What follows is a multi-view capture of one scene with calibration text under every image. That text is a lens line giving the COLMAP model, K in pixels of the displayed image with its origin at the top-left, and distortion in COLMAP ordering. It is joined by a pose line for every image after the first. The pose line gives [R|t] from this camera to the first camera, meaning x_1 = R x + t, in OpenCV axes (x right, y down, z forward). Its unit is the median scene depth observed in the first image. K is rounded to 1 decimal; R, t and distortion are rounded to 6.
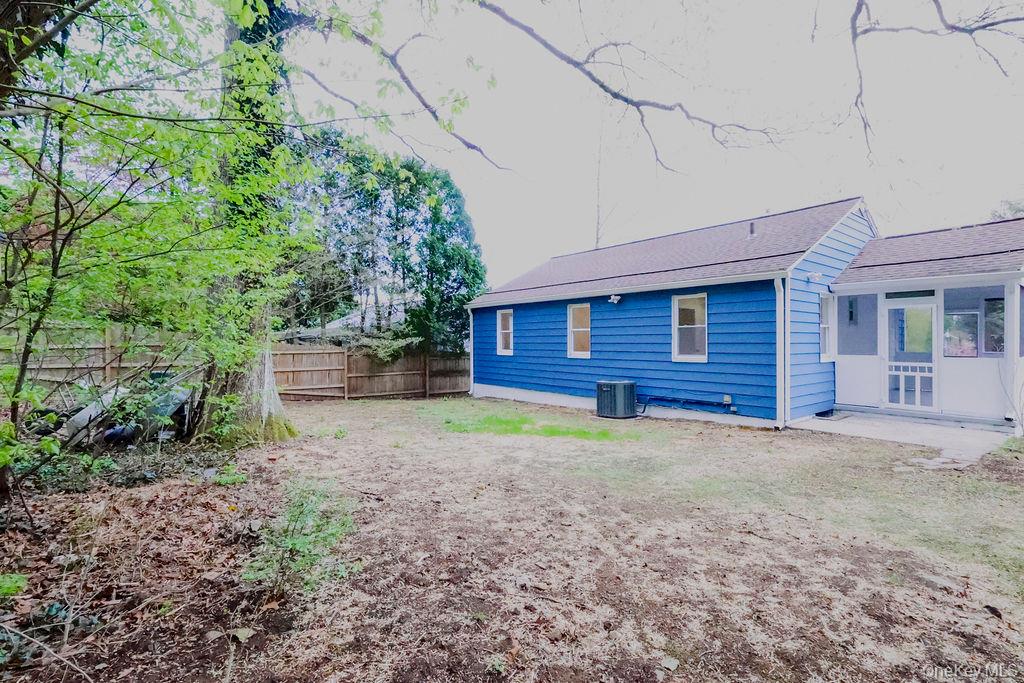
lens RADIAL K [[465.0, 0, 516.6], [0, 465.0, 348.4], [0, 0, 1]] dist [-0.001414, 0.000086]
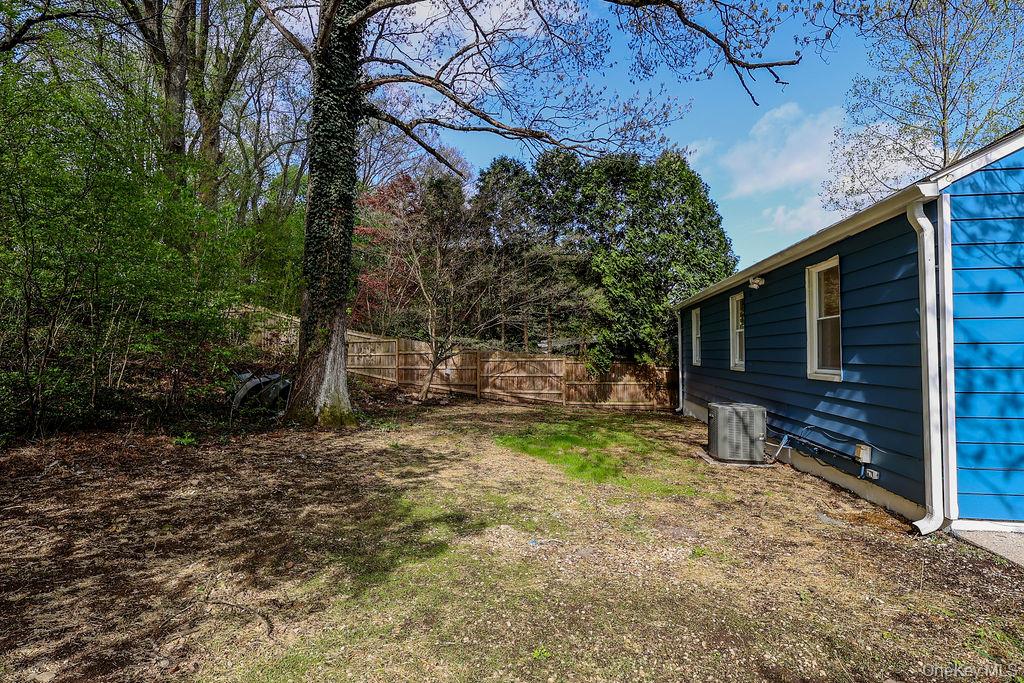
lens RADIAL K [[474.4, 0, 514.7], [0, 474.4, 342.5], [0, 0, 1]] dist [-0.001232, 0.000705]
pose [[0.674852, -0.020643, -0.737665, 0.593395], [-0.003577, 0.999505, -0.031242, 0.003671], [0.737945, 0.023723, 0.674444, 0.359370]]
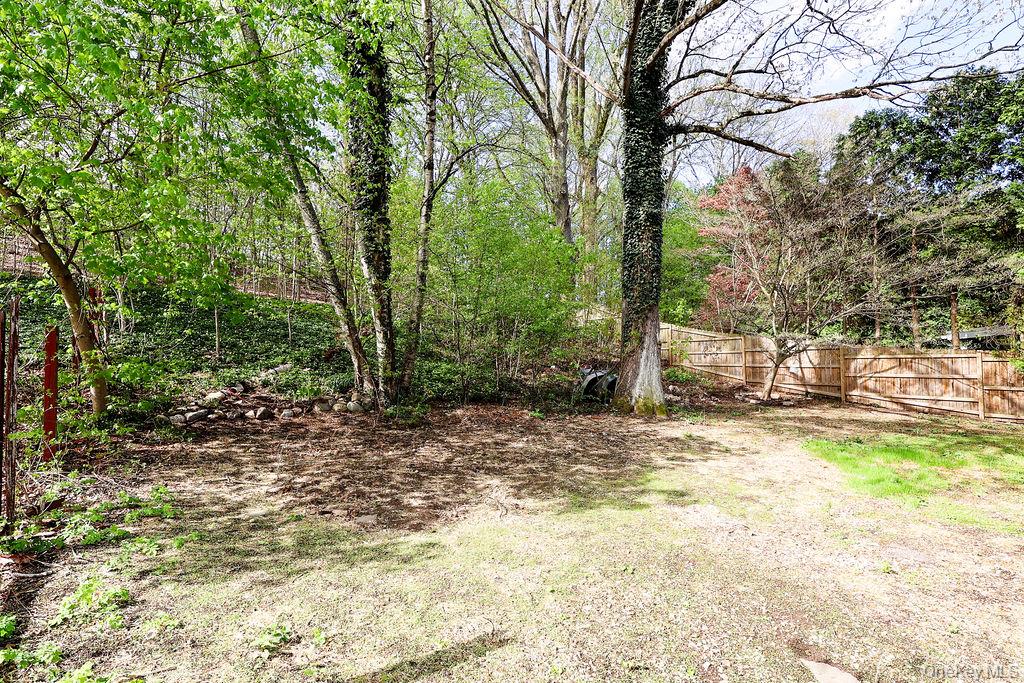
lens RADIAL K [[474.4, 0, 514.7], [0, 474.4, 342.5], [0, 0, 1]] dist [-0.001232, 0.000705]
pose [[-0.037377, -0.028317, -0.998900, 0.767126], [0.006062, 0.999574, -0.028563, 0.004174], [0.999283, -0.007123, -0.037190, 0.473908]]
